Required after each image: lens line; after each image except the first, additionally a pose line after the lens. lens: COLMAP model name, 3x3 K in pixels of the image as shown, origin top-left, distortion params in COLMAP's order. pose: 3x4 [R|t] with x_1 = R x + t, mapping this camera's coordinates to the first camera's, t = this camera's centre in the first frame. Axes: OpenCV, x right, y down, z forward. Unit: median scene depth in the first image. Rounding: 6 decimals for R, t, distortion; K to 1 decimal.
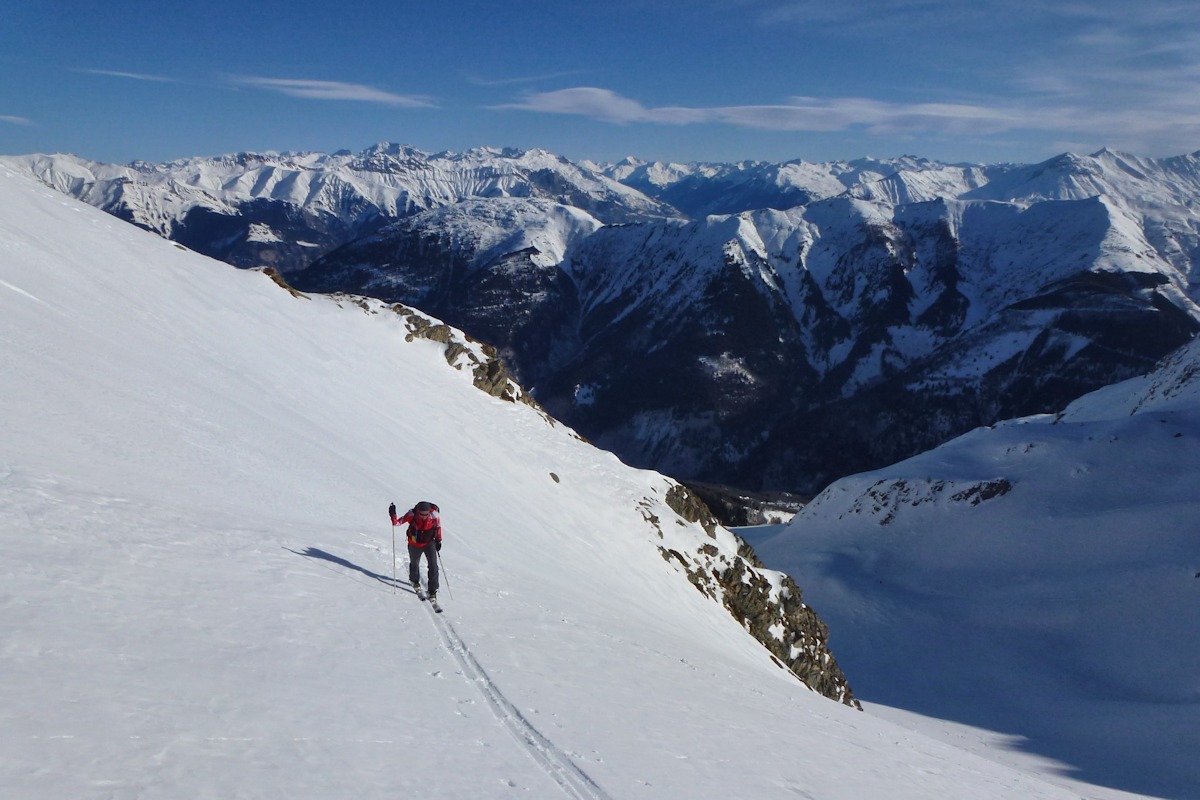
lens RADIAL K [[915.3, 0, 599.9], [0, 915.3, 442.3], [0, 0, 1]] dist [-0.060828, 0.010593]
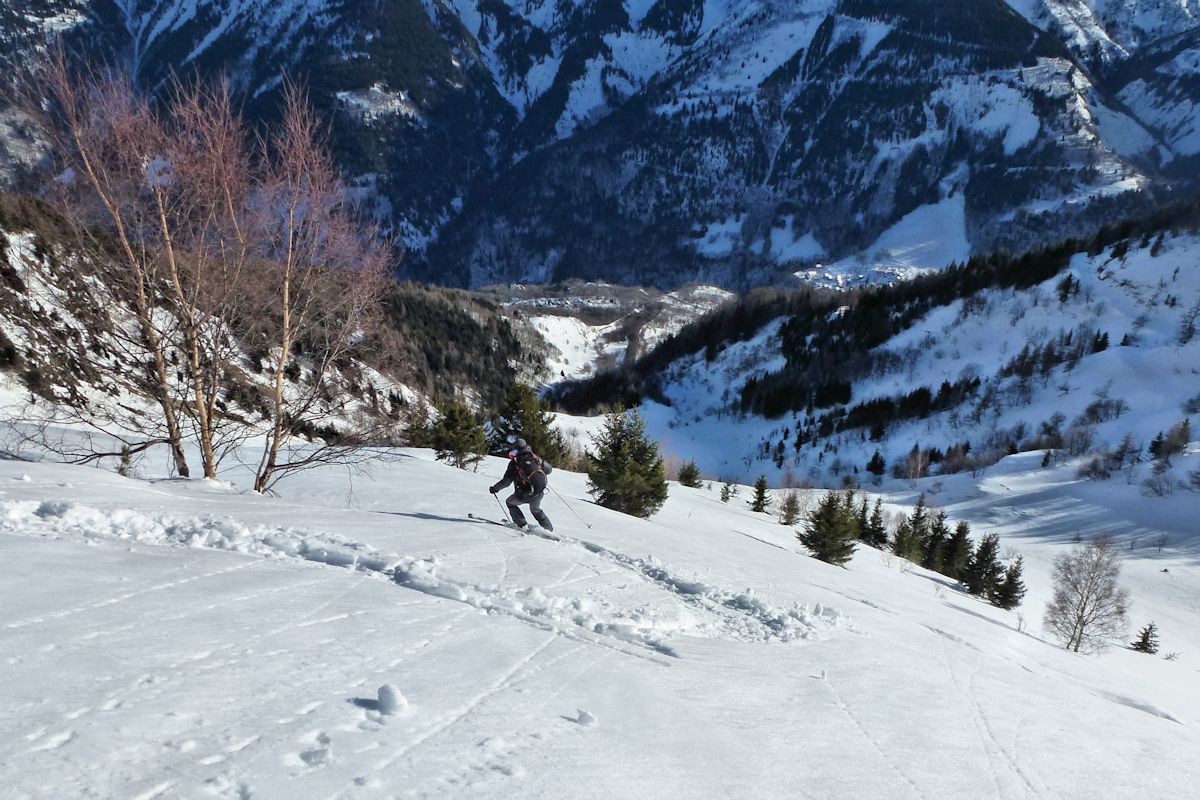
lens RADIAL K [[915.3, 0, 599.9], [0, 915.3, 442.3], [0, 0, 1]] dist [-0.060828, 0.010593]
pose [[0.920007, -0.179708, 0.348271, 0.013801], [0.102285, 0.967972, 0.229276, 0.017848], [-0.378319, -0.175313, 0.908922, 0.314619]]
